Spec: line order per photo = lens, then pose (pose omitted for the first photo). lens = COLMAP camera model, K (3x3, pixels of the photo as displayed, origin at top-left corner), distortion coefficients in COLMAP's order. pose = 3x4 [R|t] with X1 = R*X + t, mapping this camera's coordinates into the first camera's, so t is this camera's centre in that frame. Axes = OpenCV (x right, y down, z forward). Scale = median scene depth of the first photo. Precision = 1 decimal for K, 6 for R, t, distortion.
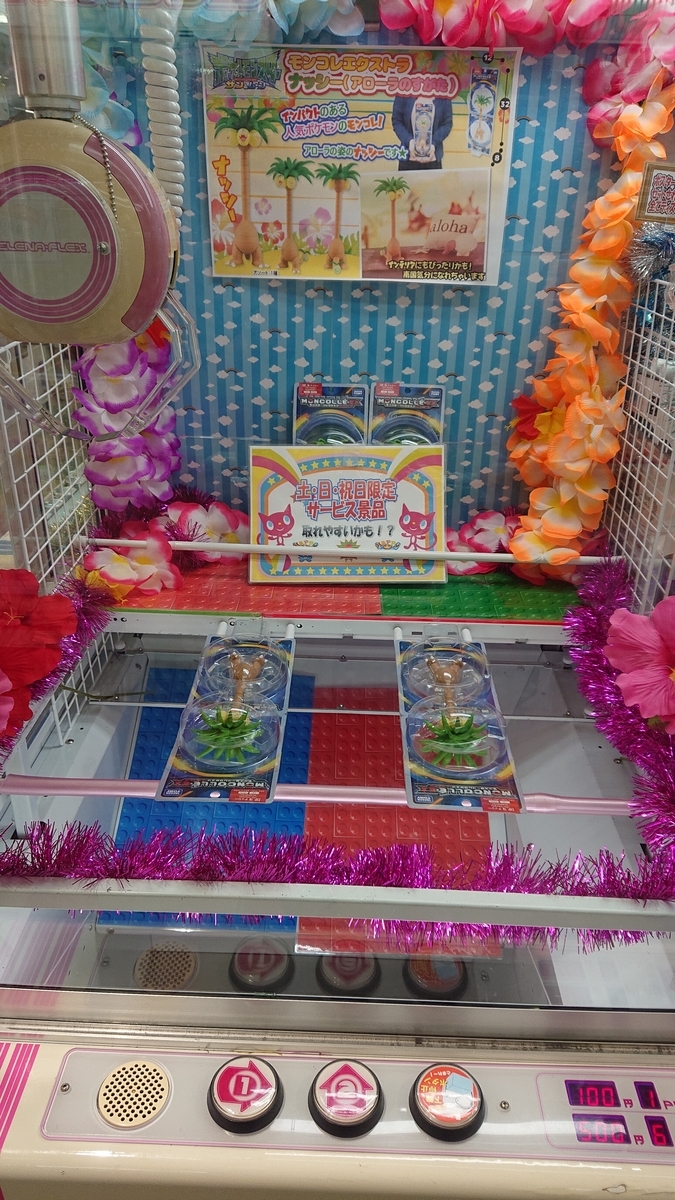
lens RADIAL K [[860.3, 0, 338.2], [0, 860.3, 568.0], [0, 0, 1]] dist [0.073930, -0.108643]
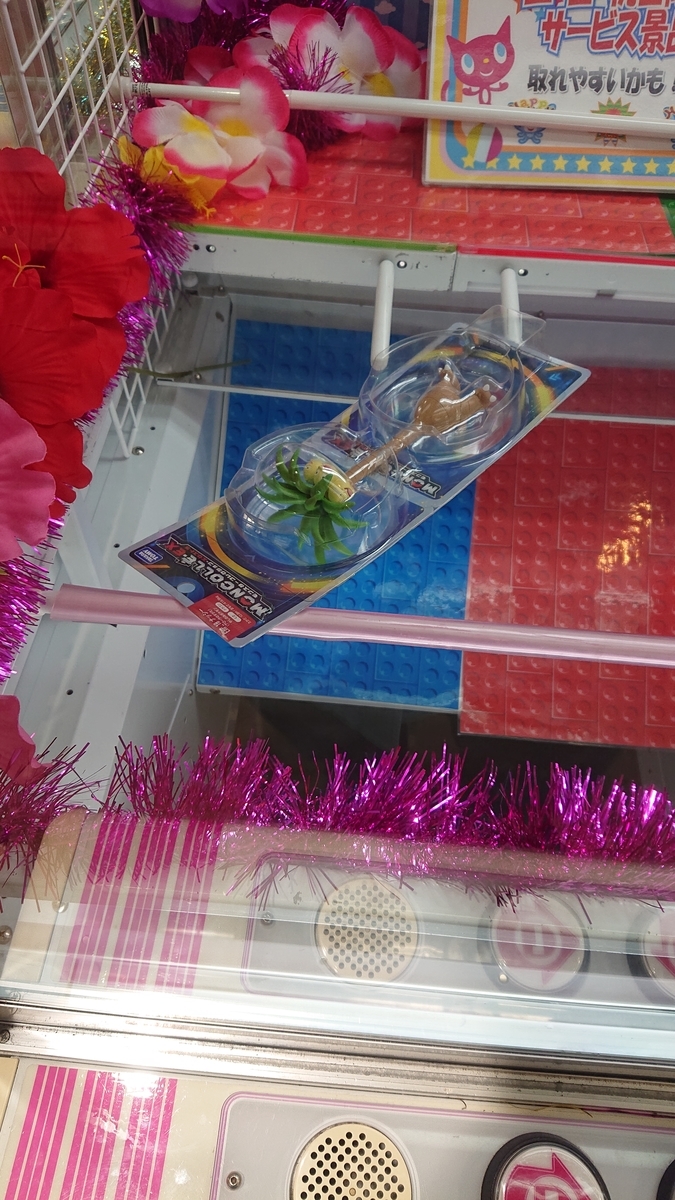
lens RADIAL K [[860.3, 0, 331.2], [0, 860.3, 609.7], [0, 0, 1]] dist [0.073930, -0.108643]
pose [[0.998658, 0.046557, -0.022670, -0.140909], [-0.029977, 0.876744, 0.480022, -0.008252], [0.042224, -0.478699, 0.876963, 0.375824]]
